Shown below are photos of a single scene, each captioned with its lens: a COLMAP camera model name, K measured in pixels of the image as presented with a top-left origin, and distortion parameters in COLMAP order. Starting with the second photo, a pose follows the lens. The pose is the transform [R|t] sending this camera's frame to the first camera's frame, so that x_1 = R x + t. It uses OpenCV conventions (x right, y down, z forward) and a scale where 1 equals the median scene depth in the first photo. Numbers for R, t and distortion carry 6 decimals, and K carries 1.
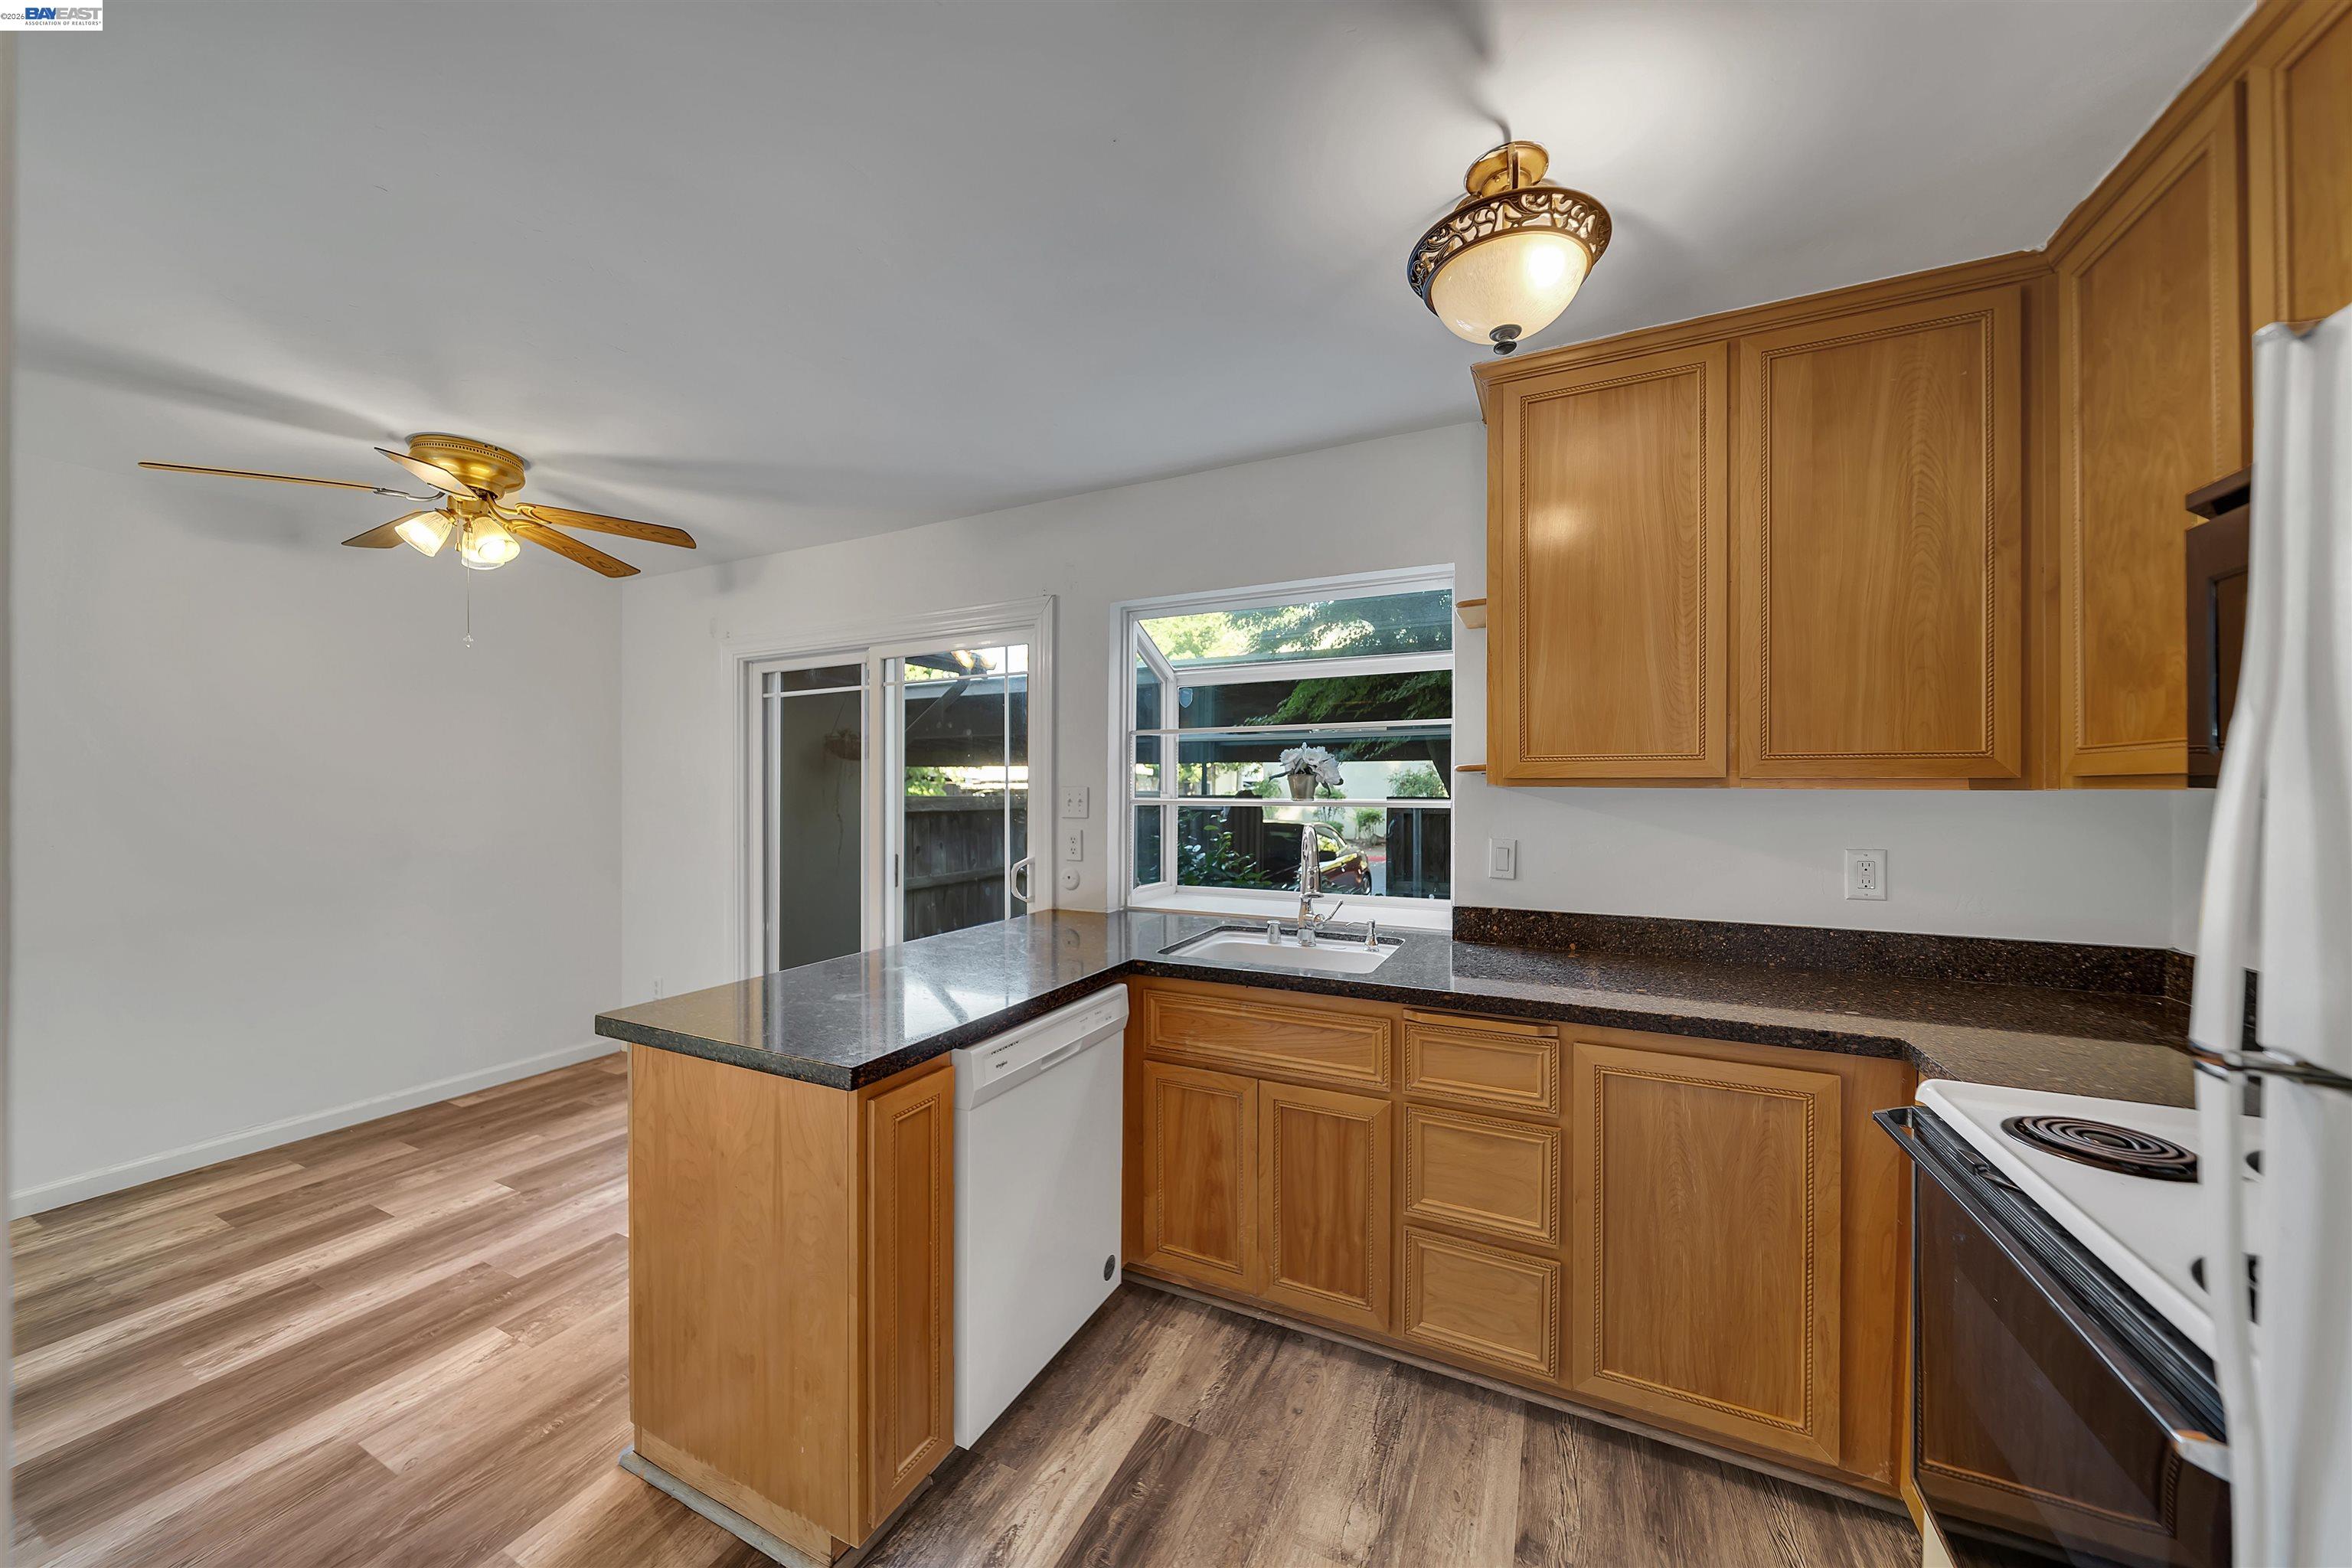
lens RADIAL K [[821.5, 0, 1170.0], [0, 821.5, 783.8], [0, 0, 1]] dist [-0.004448, 0.000778]
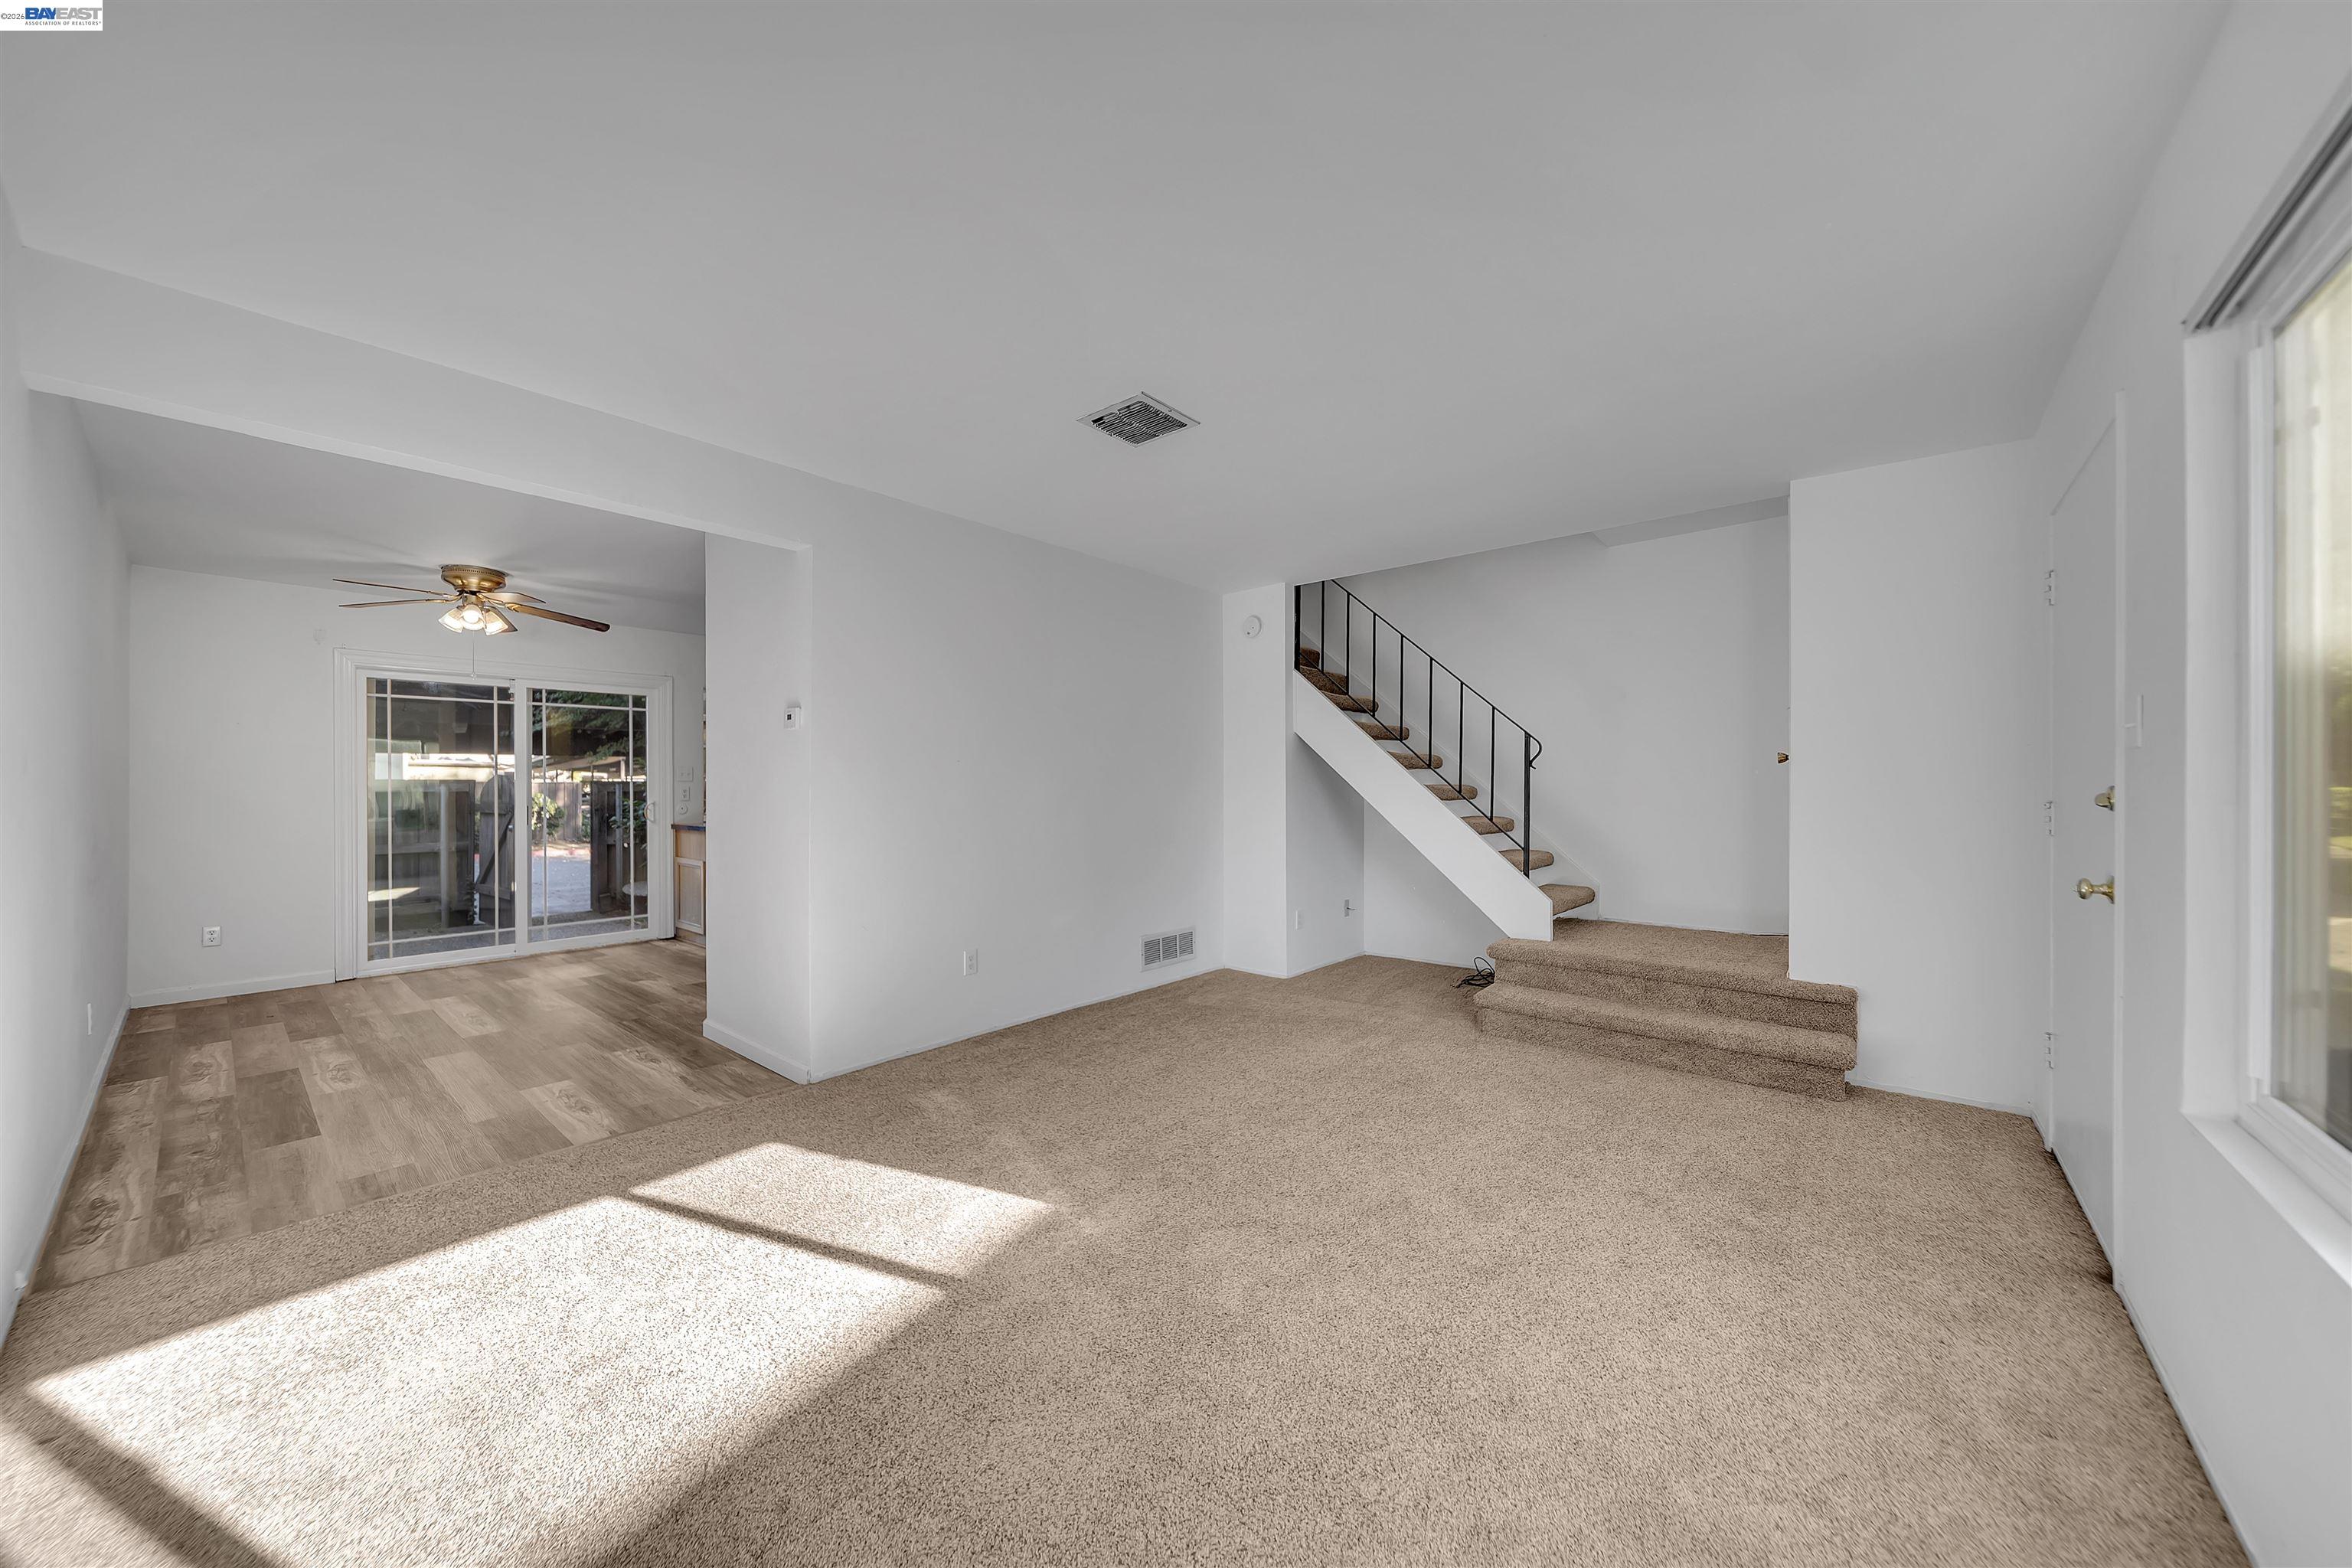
lens RADIAL K [[821.5, 0, 1165.3], [0, 821.5, 784.2], [0, 0, 1]] dist [-0.004448, 0.000778]
pose [[0.242630, 0.006100, 0.970100, -2.888426], [0.004551, 0.999962, -0.007427, 0.106920], [-0.970108, 0.006217, 0.242593, -1.154161]]
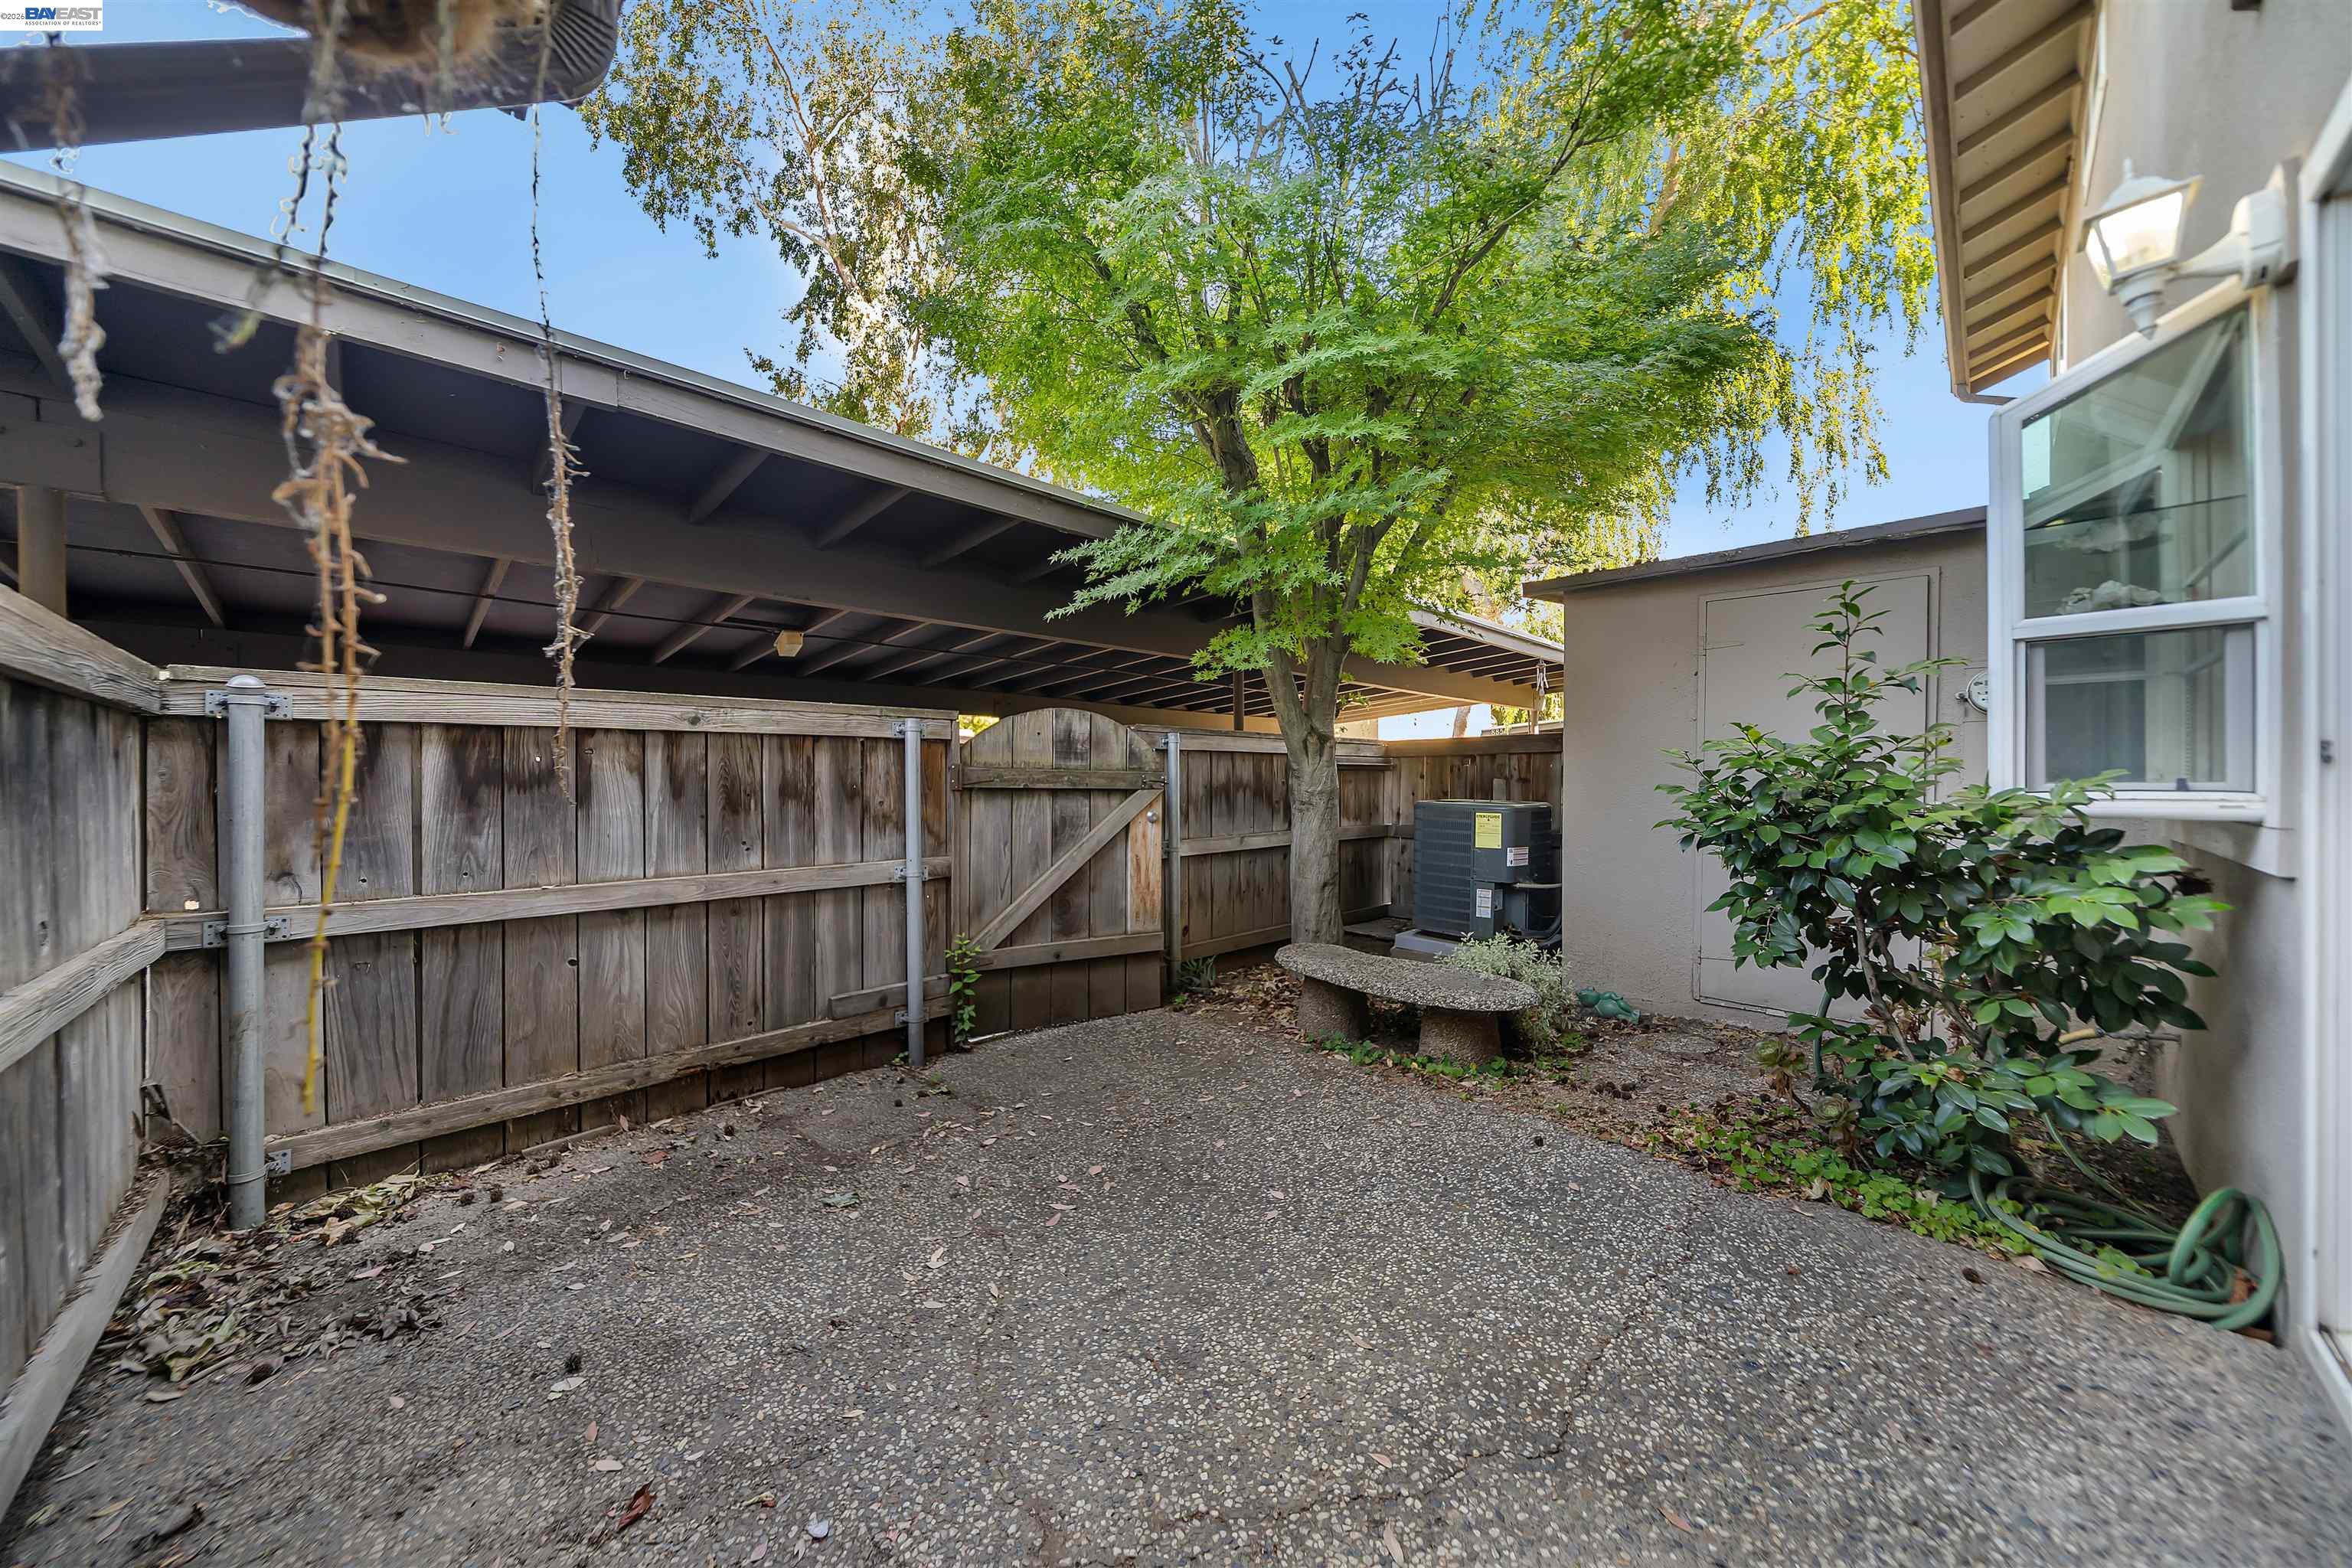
lens RADIAL K [[810.6, 0, 1177.1], [0, 810.6, 784.9], [0, 0, 1]] dist [-0.008696, 0.000026]
pose [[0.314722, -0.000457, 0.949184, -1.186492], [0.001117, 0.999999, 0.000111, 0.200465], [-0.949183, 0.001025, 0.314722, 2.314661]]
